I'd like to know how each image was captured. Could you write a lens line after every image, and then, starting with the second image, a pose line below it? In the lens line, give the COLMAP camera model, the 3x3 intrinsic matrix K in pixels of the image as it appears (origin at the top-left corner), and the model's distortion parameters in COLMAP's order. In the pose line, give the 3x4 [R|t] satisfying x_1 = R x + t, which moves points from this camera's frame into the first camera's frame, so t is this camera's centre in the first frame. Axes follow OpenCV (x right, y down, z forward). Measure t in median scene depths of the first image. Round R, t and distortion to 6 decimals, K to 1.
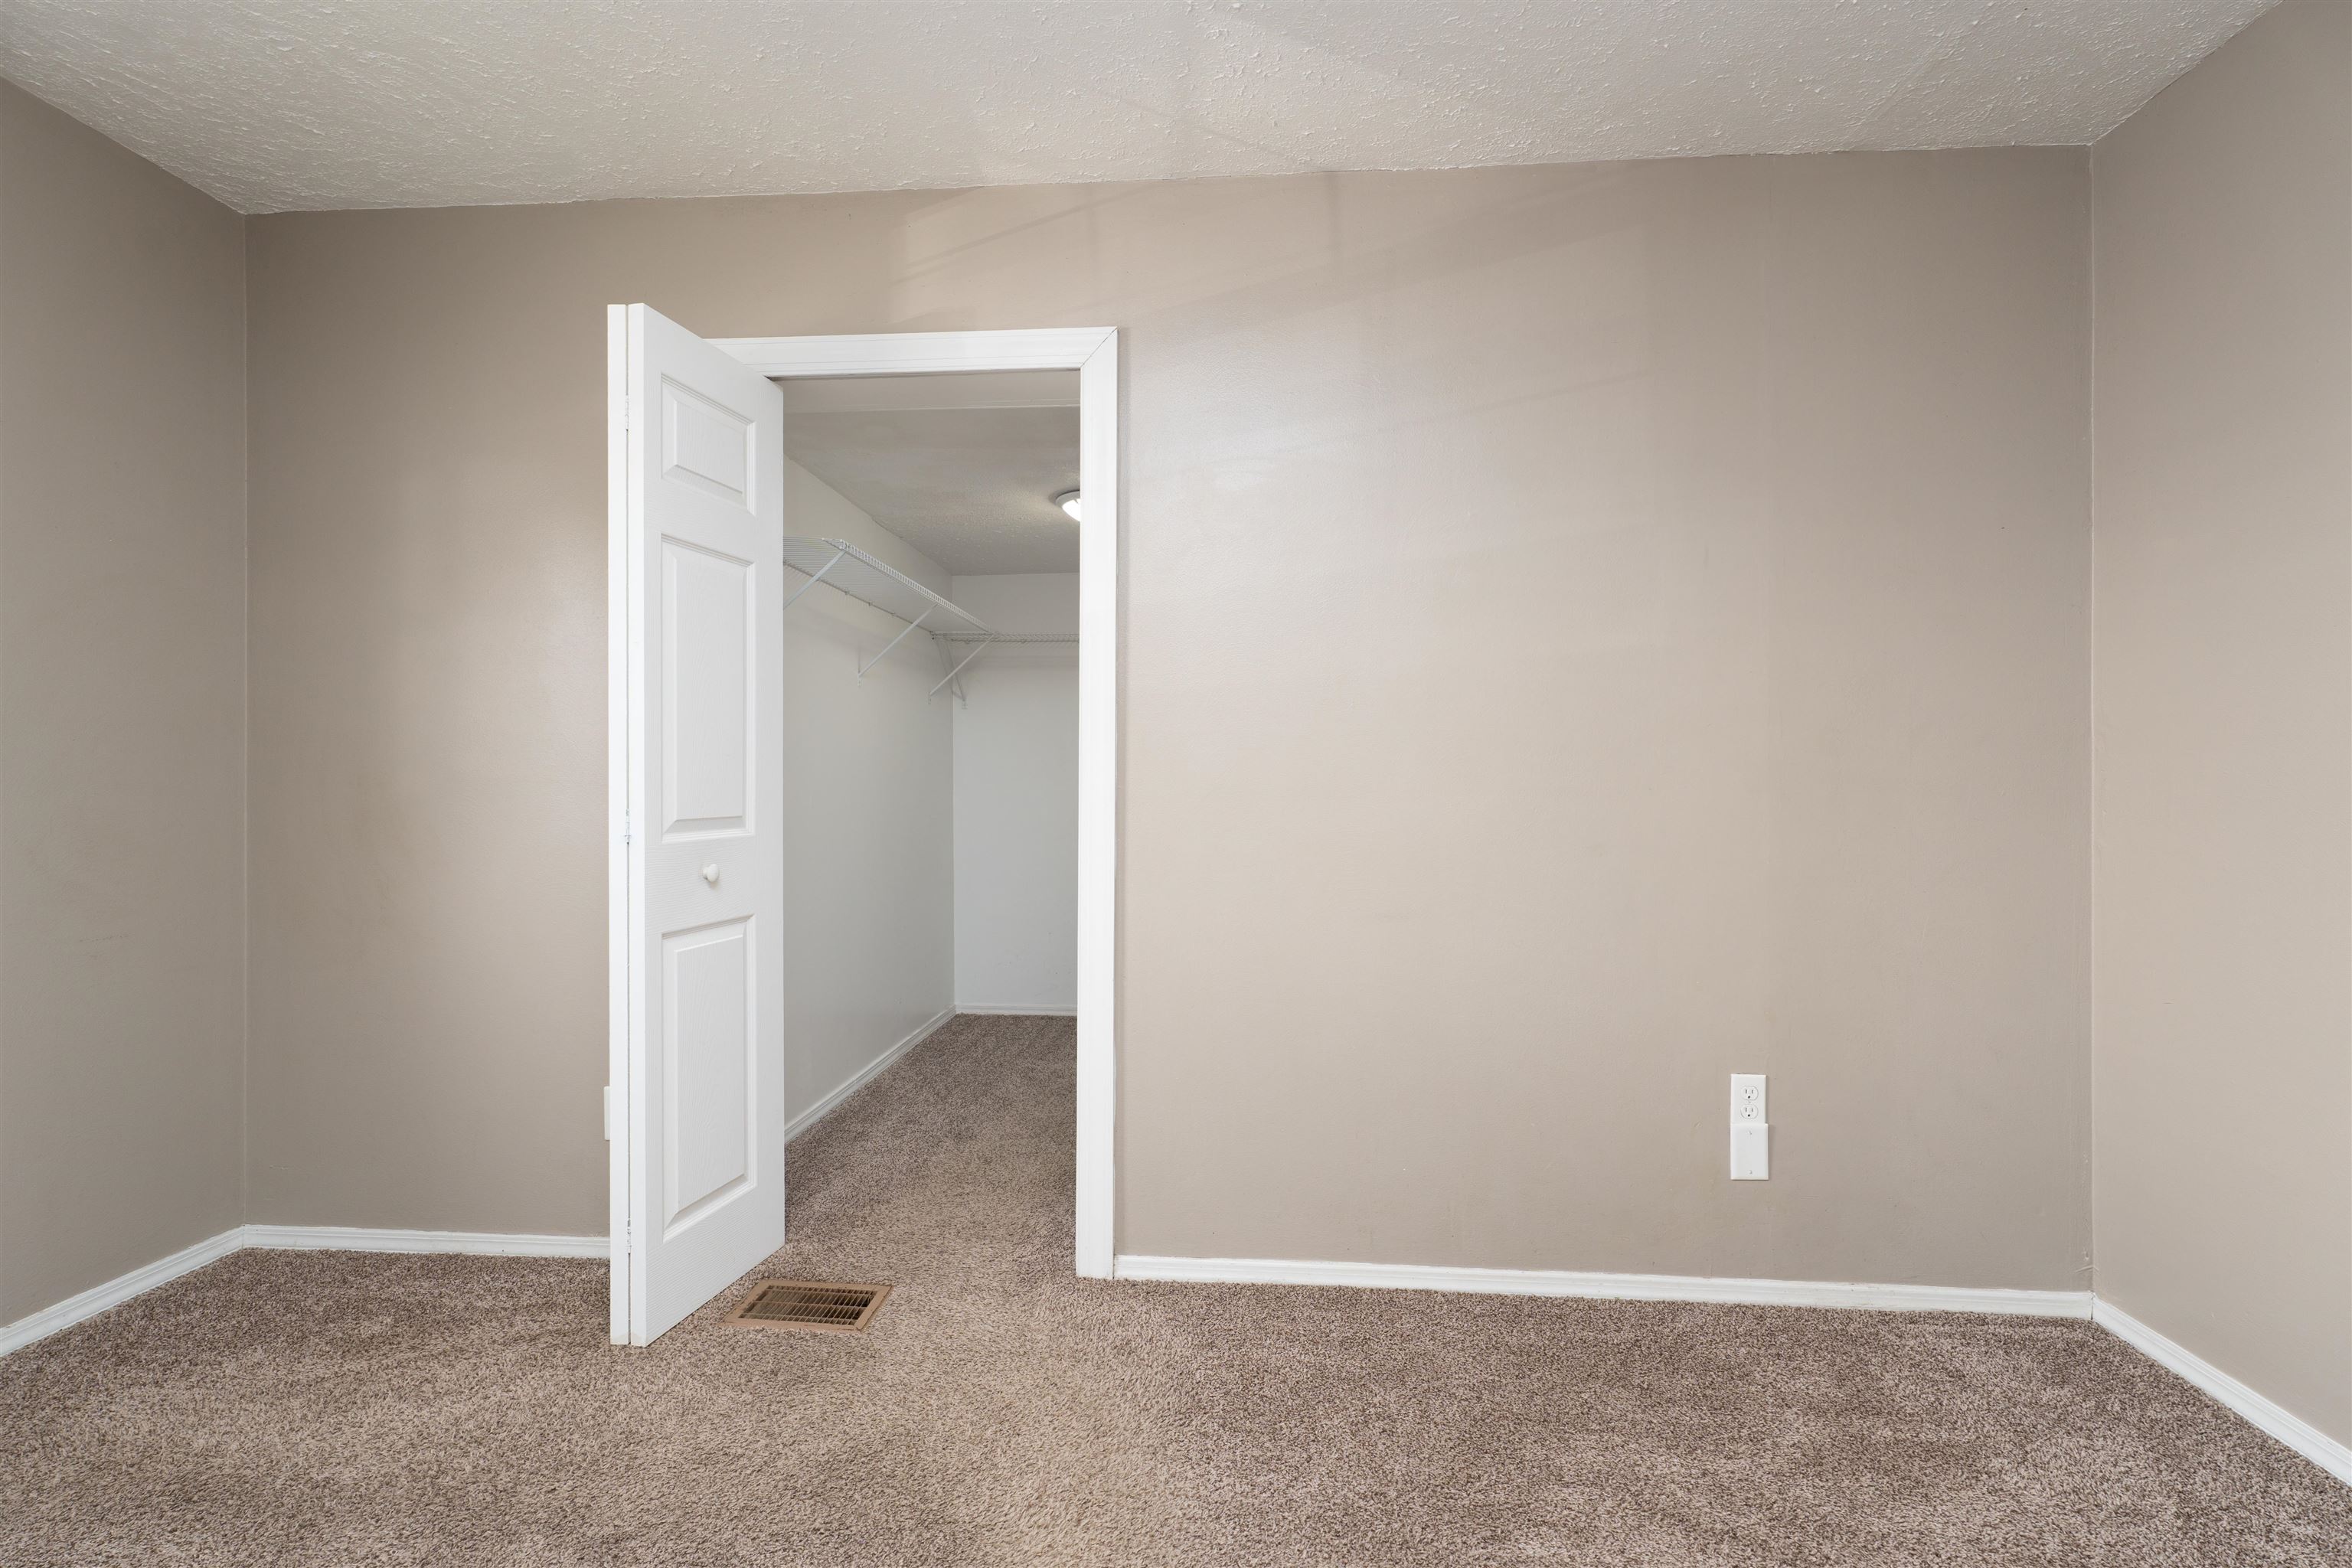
lens RADIAL K [[1035.8, 0, 1169.0], [0, 1035.8, 788.1], [0, 0, 1]] dist [0.002745, -0.002239]
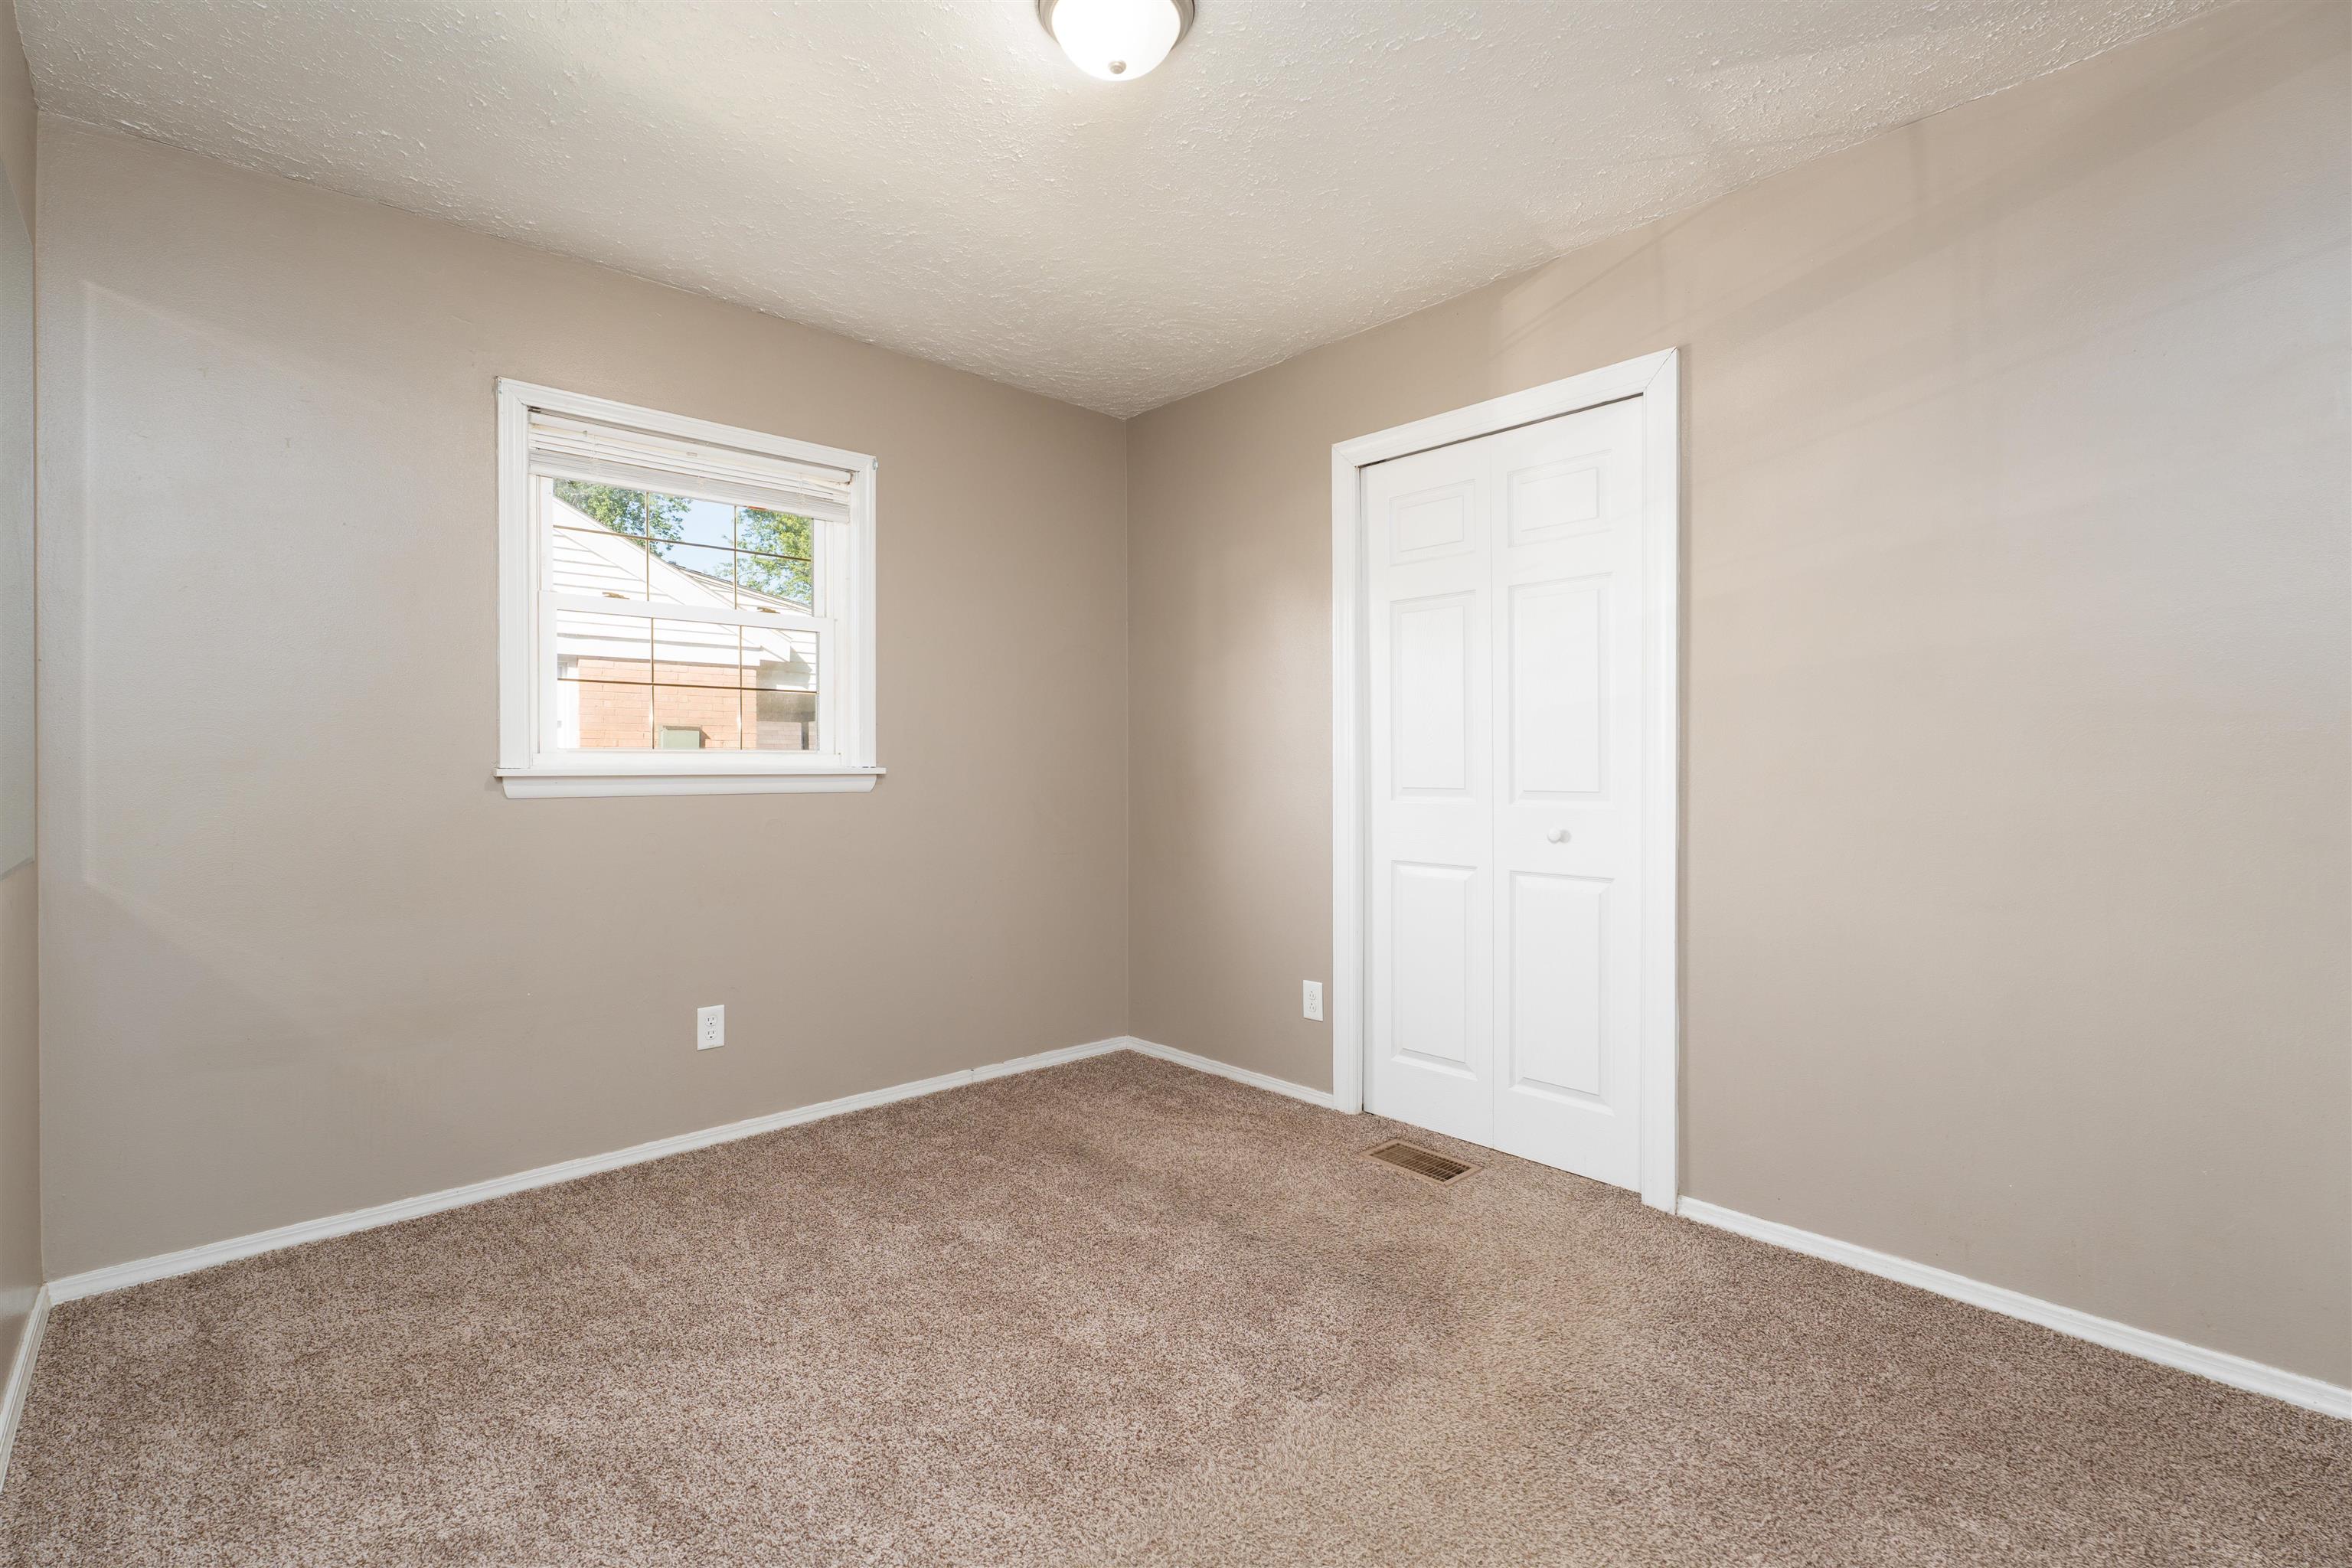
lens RADIAL K [[1035.8, 0, 1181.8], [0, 1035.8, 776.7], [0, 0, 1]] dist [0.002745, -0.002239]
pose [[0.736494, 0.004457, -0.676429, 0.320168], [-0.001597, 0.999987, 0.004850, 0.006128], [0.676442, -0.002492, 0.736492, -0.169101]]
